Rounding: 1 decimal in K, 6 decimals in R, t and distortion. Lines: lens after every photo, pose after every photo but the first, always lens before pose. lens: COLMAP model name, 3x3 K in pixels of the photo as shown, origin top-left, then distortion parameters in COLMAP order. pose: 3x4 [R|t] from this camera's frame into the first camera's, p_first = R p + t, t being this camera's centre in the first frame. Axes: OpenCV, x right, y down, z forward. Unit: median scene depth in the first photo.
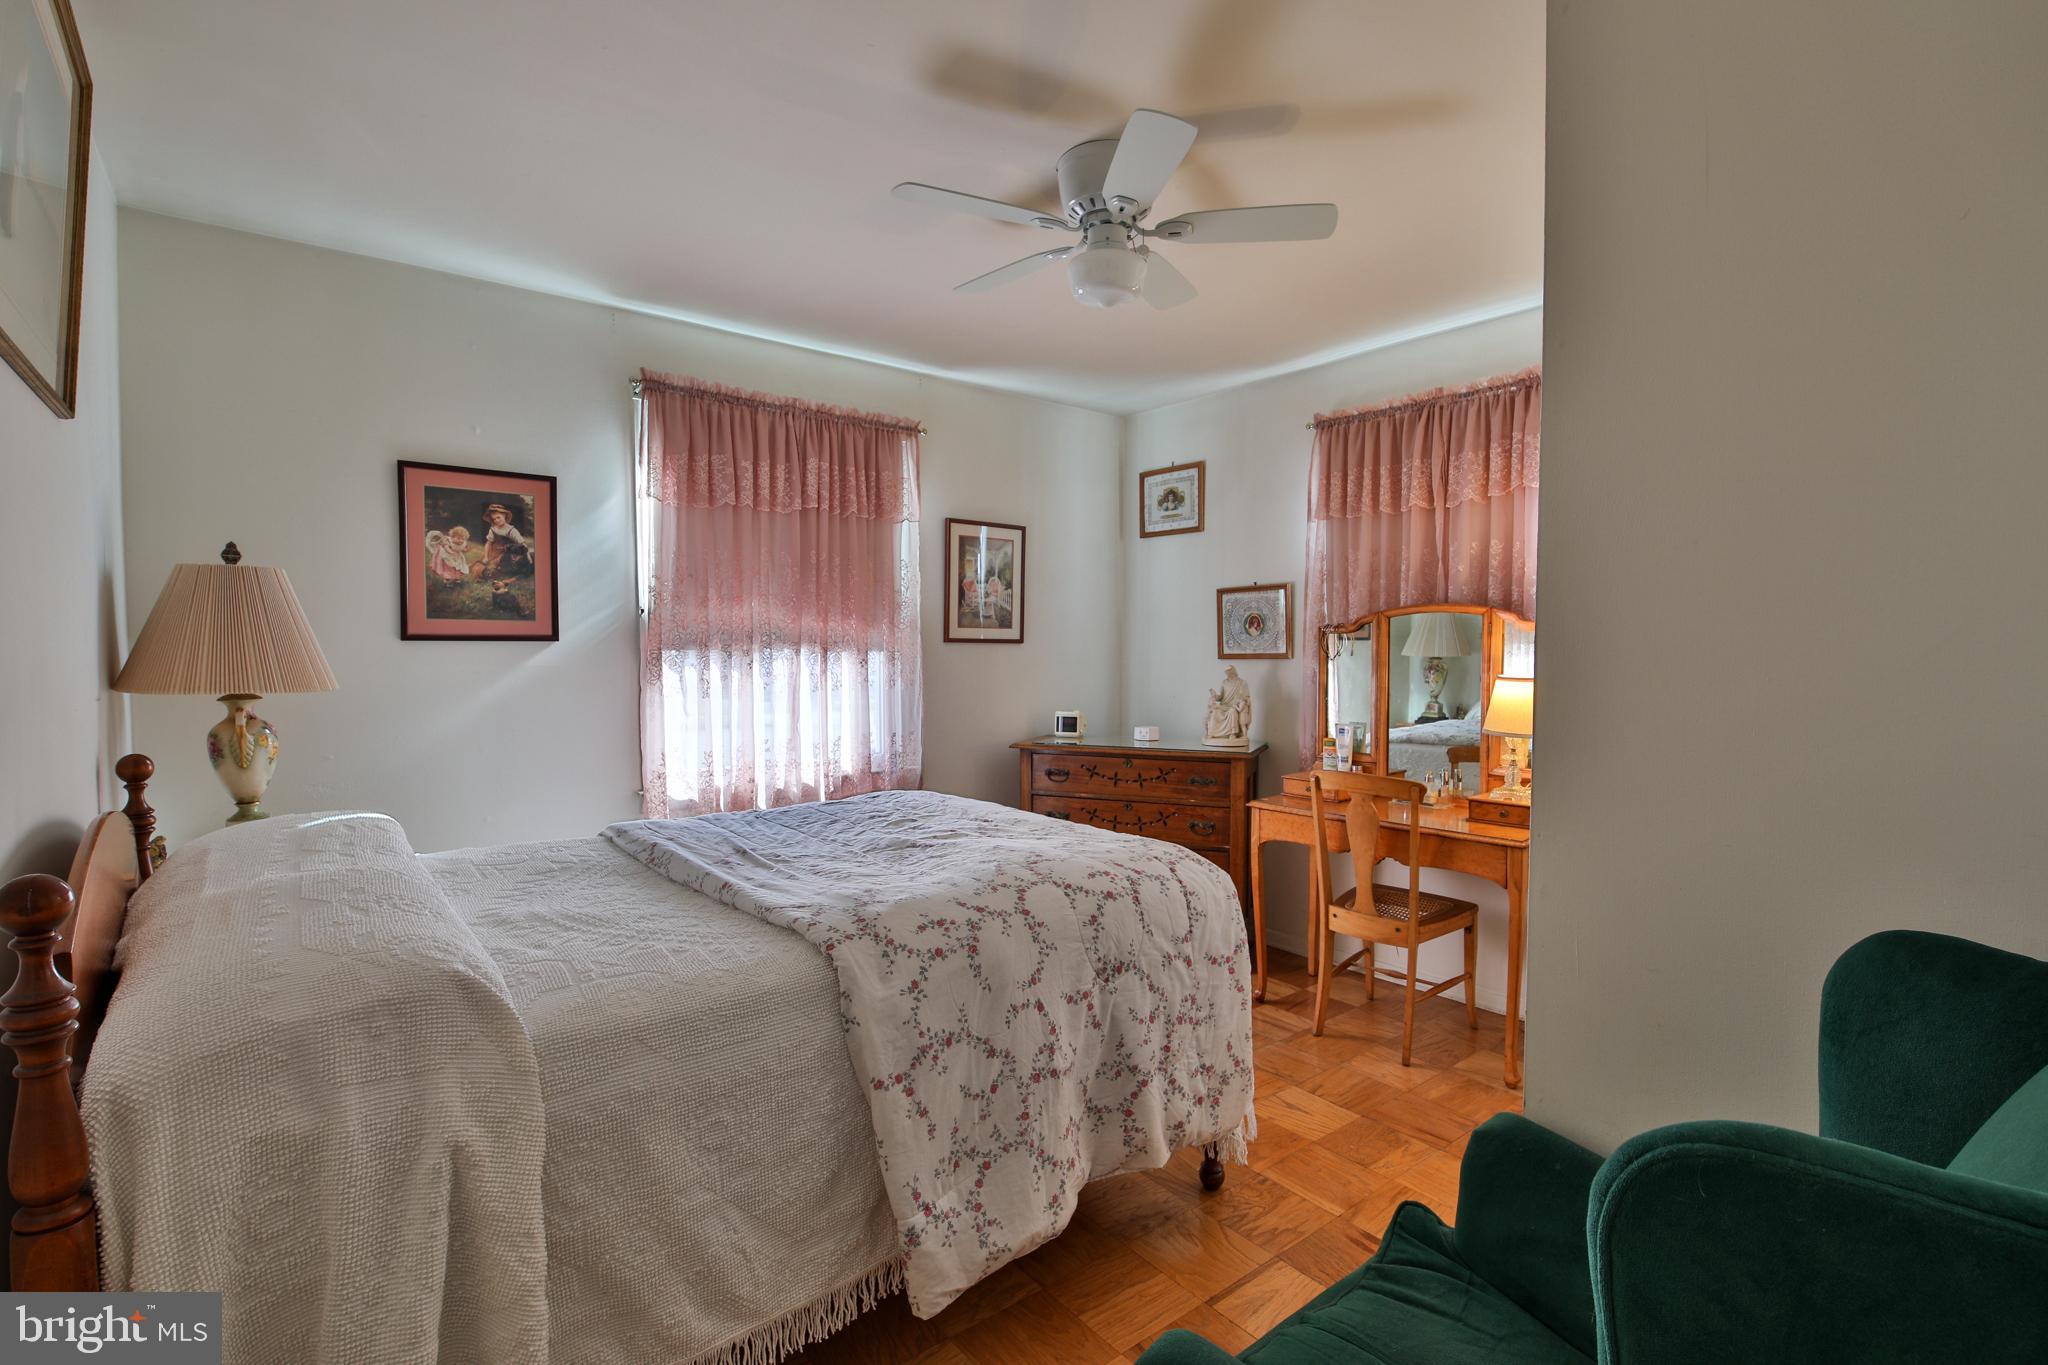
lens RADIAL K [[941.8, 0, 1030.2], [0, 941.8, 688.9], [0, 0, 1]] dist [-0.001263, -0.011714]
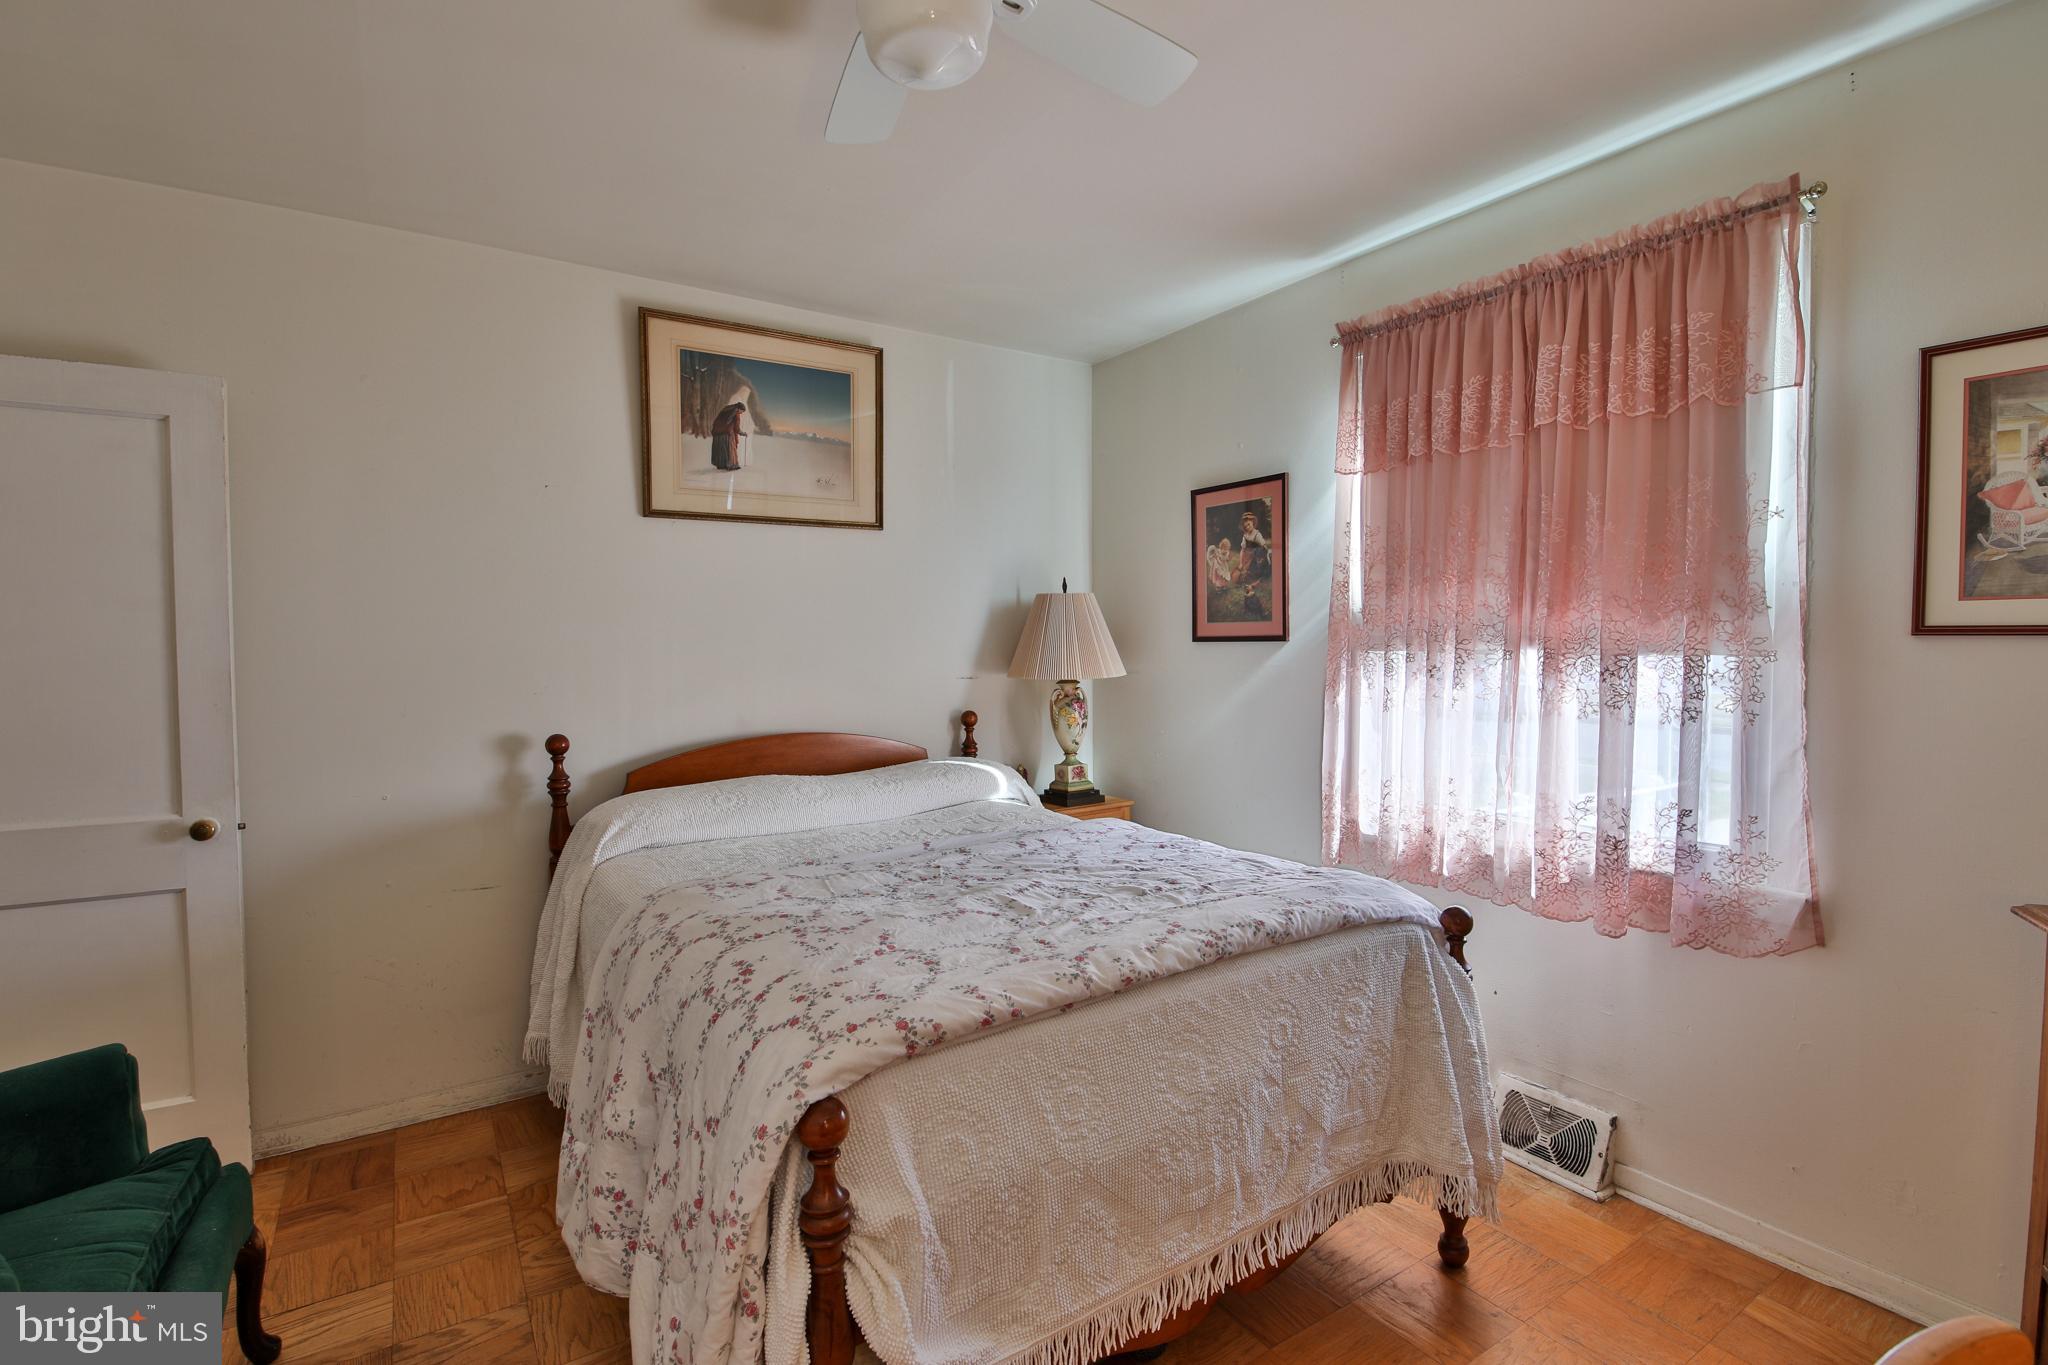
lens RADIAL K [[941.8, 0, 1030.2], [0, 941.8, 688.9], [0, 0, 1]] dist [-0.001263, -0.011714]
pose [[-0.084952, 0.046532, -0.995298, 0.504237], [-0.037003, 0.998073, 0.049820, -0.041085], [0.995698, 0.041061, -0.083066, 0.836448]]
